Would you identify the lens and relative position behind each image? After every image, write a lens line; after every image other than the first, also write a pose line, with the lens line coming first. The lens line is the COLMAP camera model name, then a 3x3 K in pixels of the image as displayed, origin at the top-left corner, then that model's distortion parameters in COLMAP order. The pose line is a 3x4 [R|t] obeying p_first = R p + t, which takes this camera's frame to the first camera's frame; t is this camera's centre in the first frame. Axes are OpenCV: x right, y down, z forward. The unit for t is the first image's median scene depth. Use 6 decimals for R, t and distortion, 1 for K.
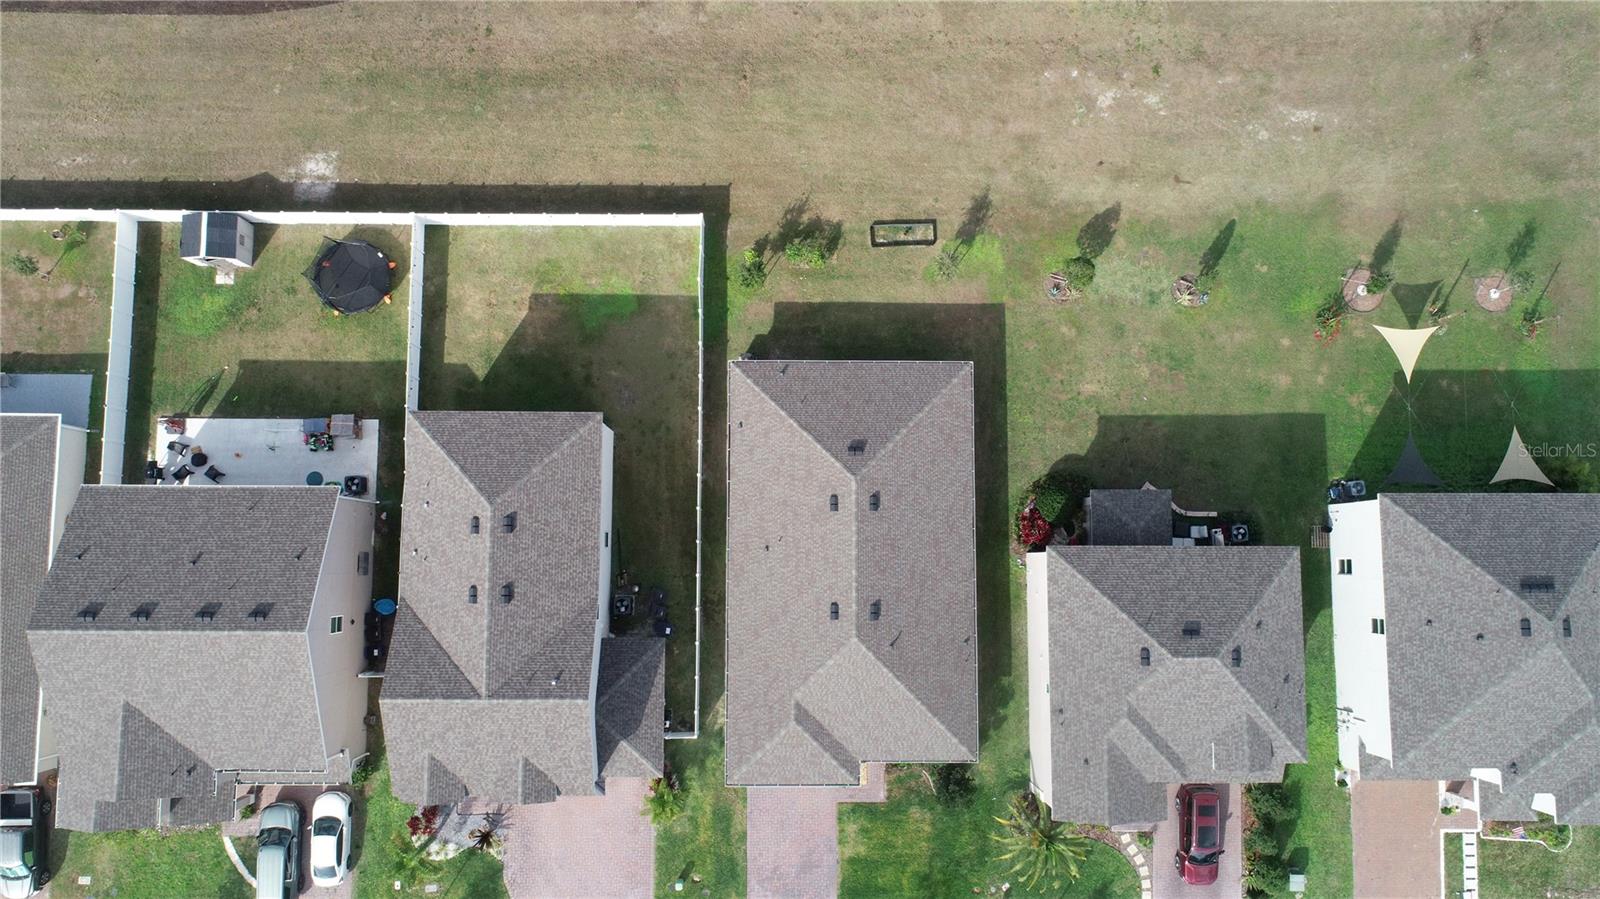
lens RADIAL K [[1072.6, 0, 803.5], [0, 1072.6, 449.2], [0, 0, 1]] dist [-0.000727, 0.000035]
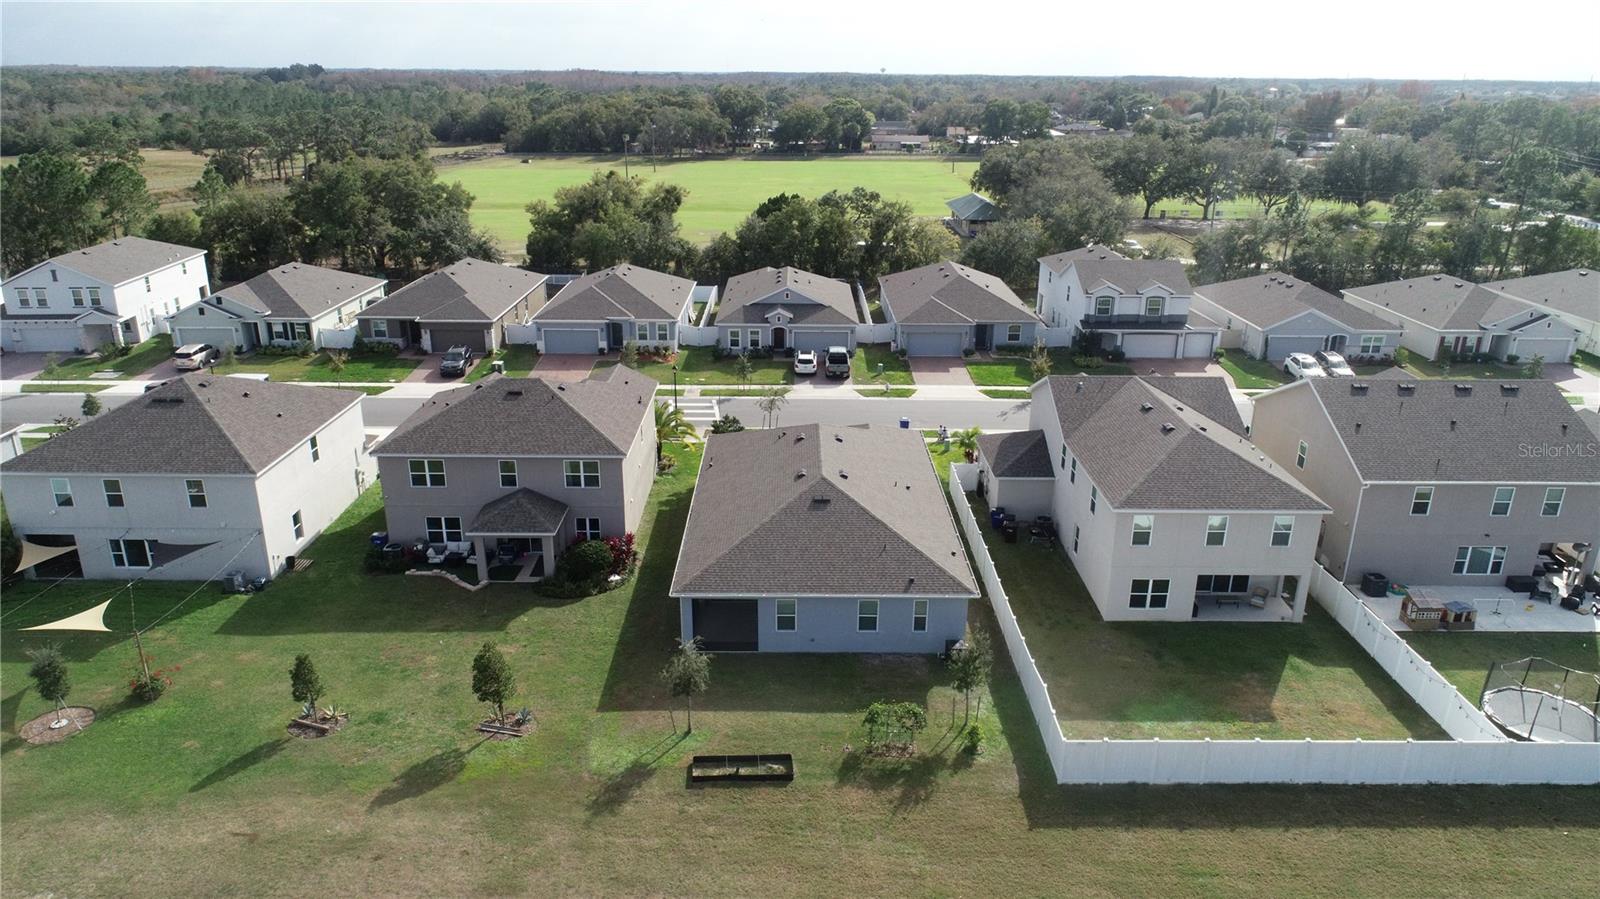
lens RADIAL K [[1072.6, 0, 800.2], [0, 1072.6, 451.6], [0, 0, 1]] dist [-0.000727, 0.000035]
pose [[-0.999467, -0.028299, -0.016264, 0.074972], [-0.008988, -0.240405, 0.970631, -0.784983], [-0.031378, 0.970260, 0.240023, 0.680837]]
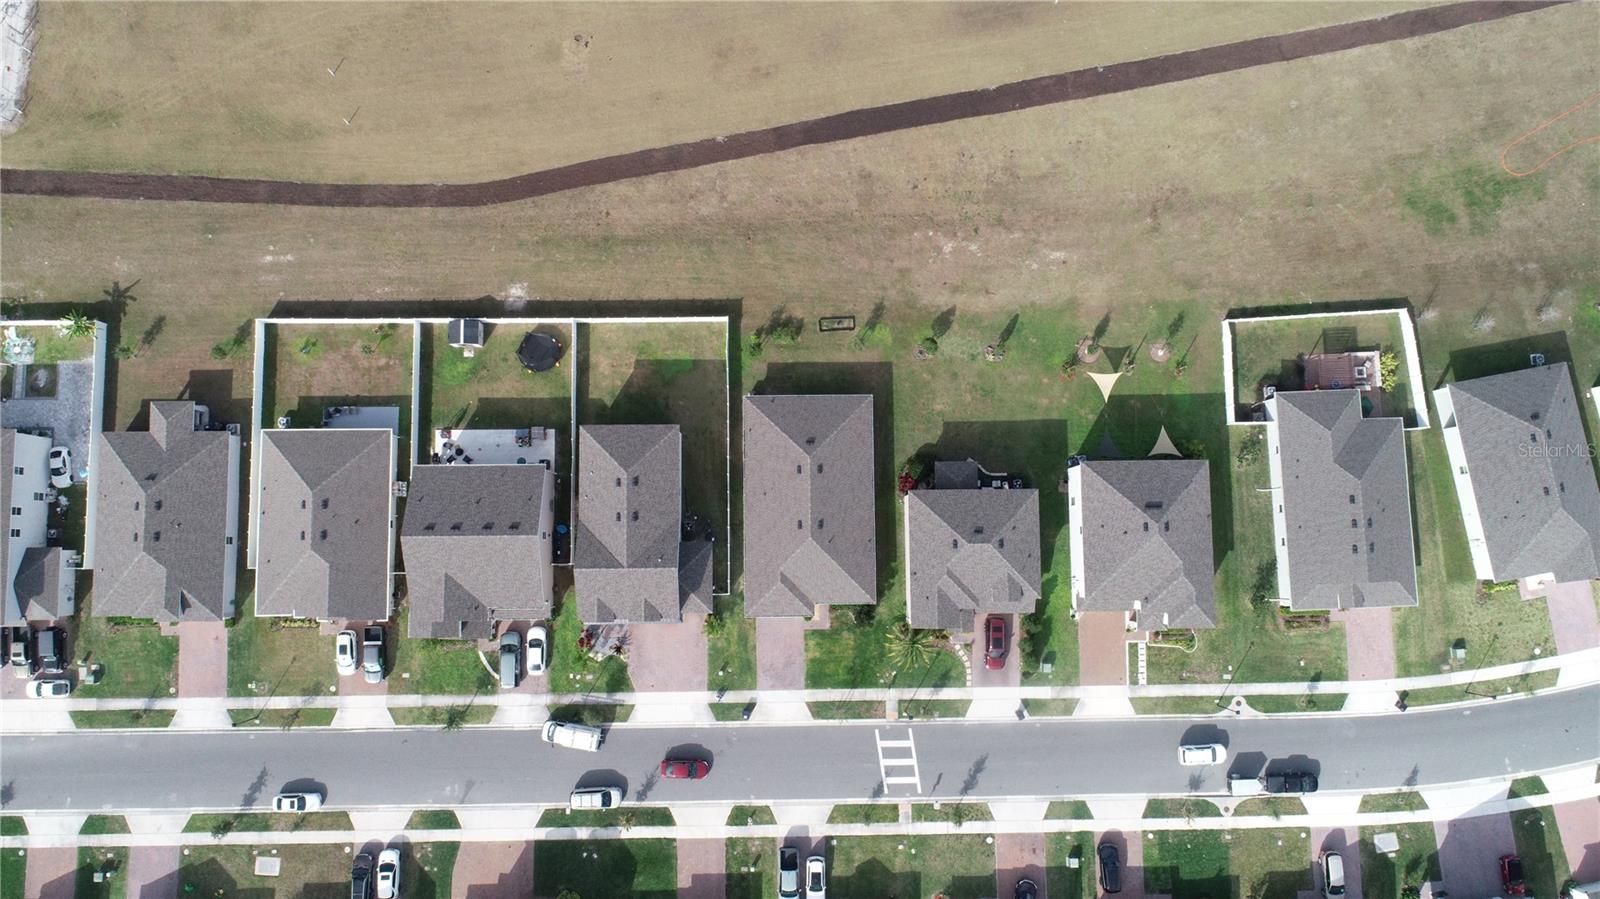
lens RADIAL K [[1072.6, 0, 801.8], [0, 1072.6, 449.6], [0, 0, 1]] dist [-0.000727, 0.000035]
pose [[0.999915, -0.012769, 0.002600, 0.026063], [0.012751, 0.999894, 0.007040, 0.000154], [-0.002689, -0.007006, 0.999972, -0.857353]]
